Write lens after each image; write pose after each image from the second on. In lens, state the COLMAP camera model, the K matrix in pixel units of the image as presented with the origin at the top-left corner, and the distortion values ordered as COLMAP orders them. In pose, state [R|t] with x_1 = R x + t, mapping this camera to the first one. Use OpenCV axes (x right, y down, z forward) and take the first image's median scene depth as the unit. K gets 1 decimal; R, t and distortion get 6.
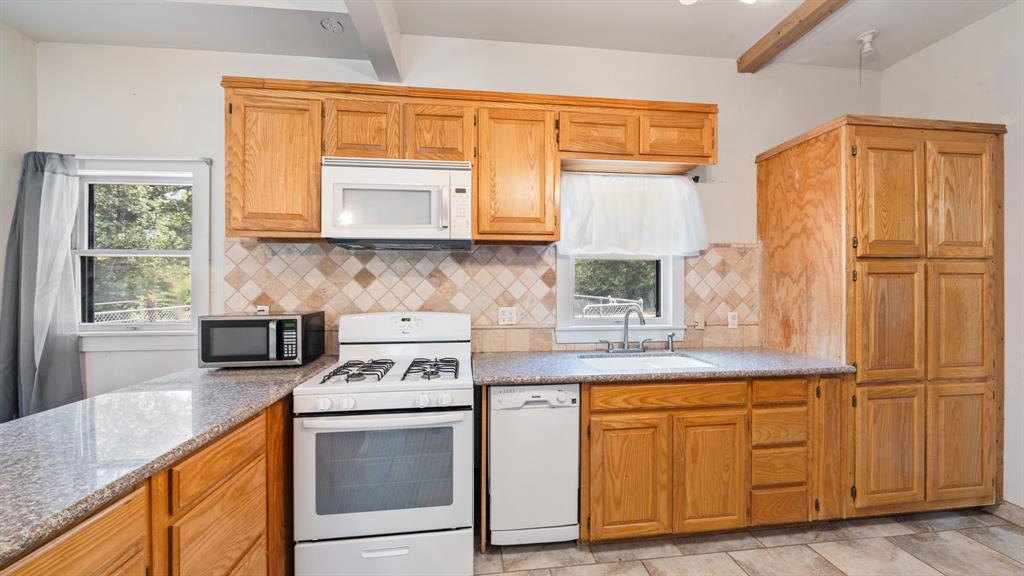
lens RADIAL K [[354.6, 0, 511.7], [0, 354.6, 287.9], [0, 0, 1]] dist [-0.006136, 0.000213]
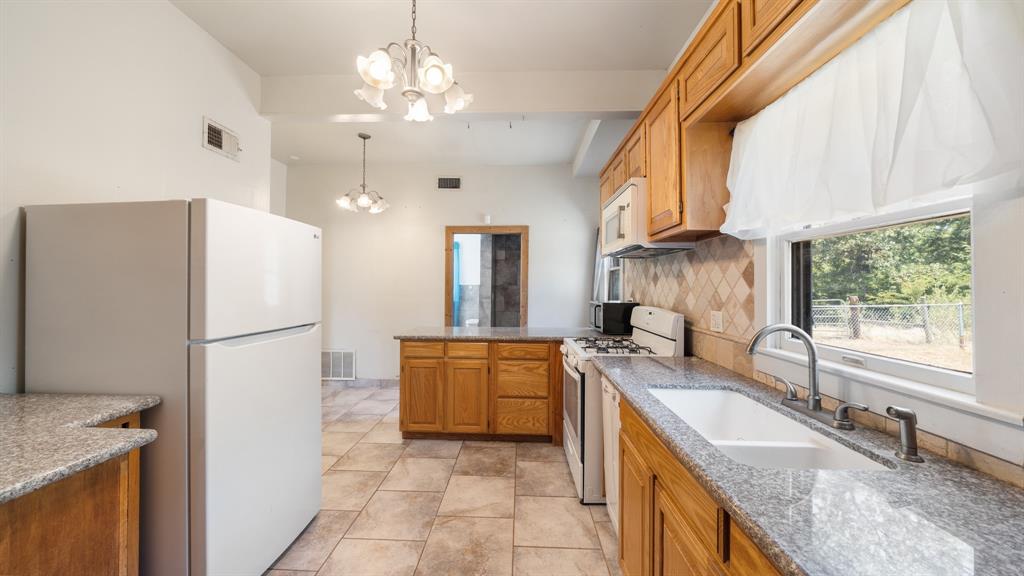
lens RADIAL K [[354.6, 0, 509.2], [0, 354.6, 283.4], [0, 0, 1]] dist [-0.006136, 0.000213]
pose [[-0.152579, -0.007502, -0.988263, 1.005208], [-0.006945, 0.999955, -0.006519, -0.001713], [0.988267, 0.005869, -0.152625, 0.730508]]
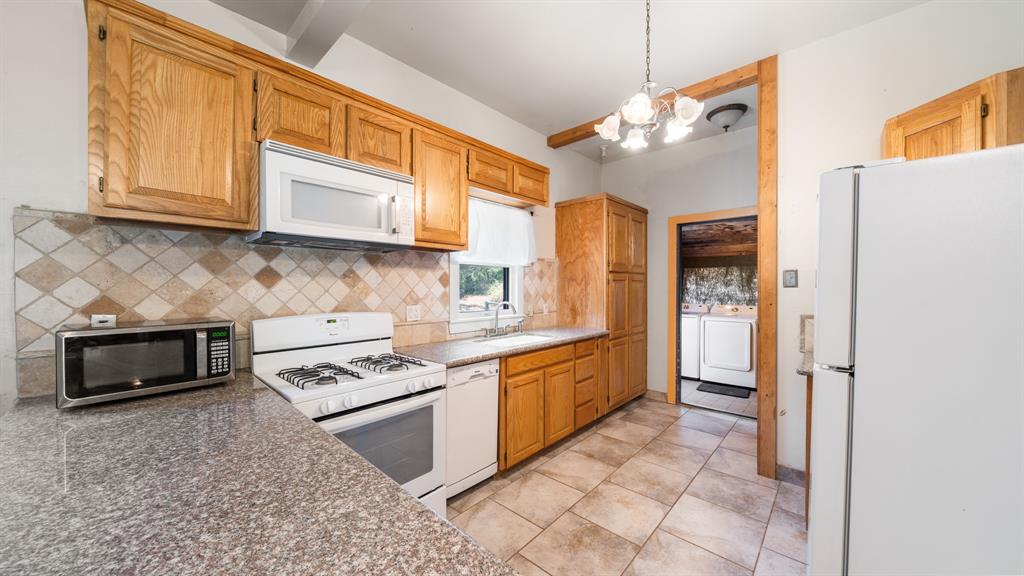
lens RADIAL K [[354.6, 0, 514.2], [0, 354.6, 289.8], [0, 0, 1]] dist [-0.006136, 0.000213]
pose [[0.750499, -0.004687, 0.660855, -0.582821], [0.001449, 0.999984, 0.005446, -0.000981], [-0.660870, -0.003130, 0.750494, -0.059584]]
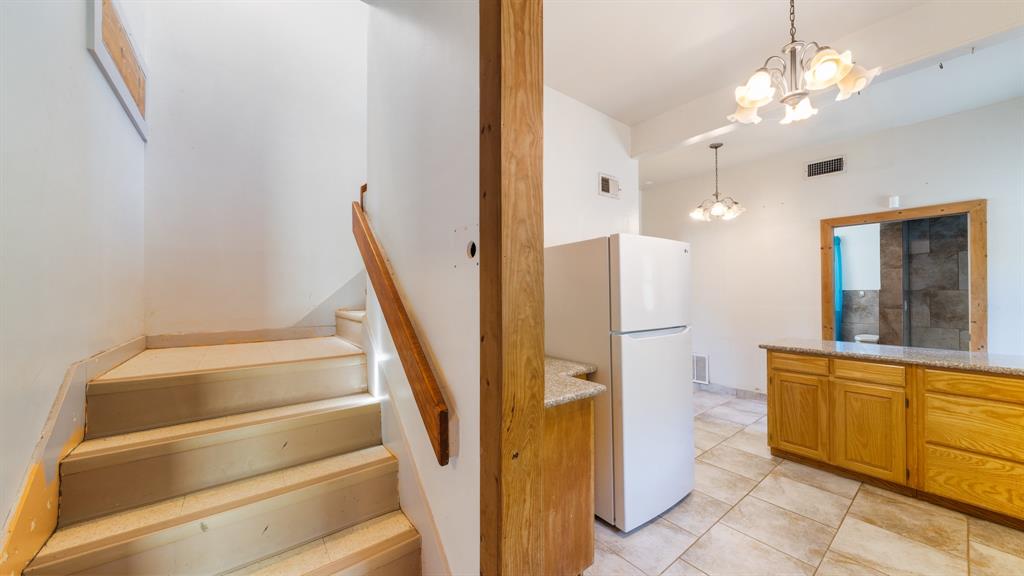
lens RADIAL K [[354.6, 0, 506.3], [0, 354.6, 288.7], [0, 0, 1]] dist [-0.006136, 0.000213]
pose [[-0.858038, -0.000014, -0.513587, 1.184184], [0.004711, 0.999958, -0.007898, -0.006120], [0.513565, -0.009197, -0.858001, 0.729615]]
